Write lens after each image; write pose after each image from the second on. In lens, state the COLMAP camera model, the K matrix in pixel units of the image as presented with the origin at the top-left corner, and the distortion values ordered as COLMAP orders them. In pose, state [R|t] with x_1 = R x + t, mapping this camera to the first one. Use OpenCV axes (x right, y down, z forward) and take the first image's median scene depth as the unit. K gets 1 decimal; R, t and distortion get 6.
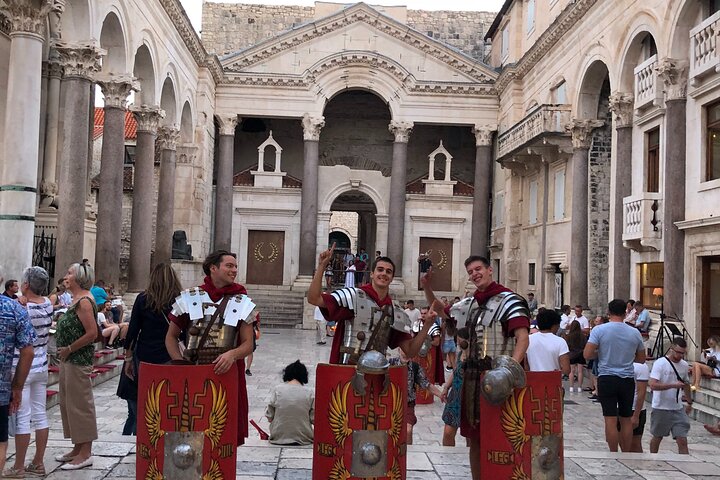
lens RADIAL K [[806.9, 0, 360.0], [0, 806.9, 240.0], [0, 0, 1]] dist [0.135033, -0.340058]
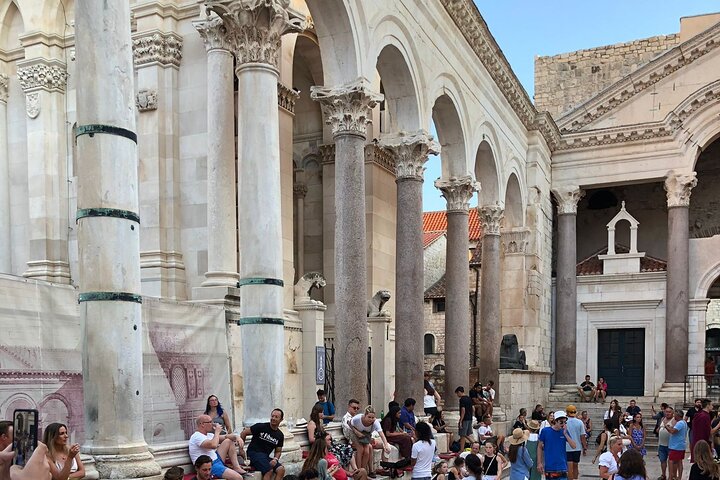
lens RADIAL K [[808.9, 0, 360.4], [0, 808.9, 431.2], [0, 0, 1]] dist [-0.011867, 0.039936]
pose [[0.904331, -0.015267, -0.426558, -0.009360], [0.056723, 0.994795, 0.084653, 0.007067], [0.423046, -0.100750, 0.900490, 0.162930]]
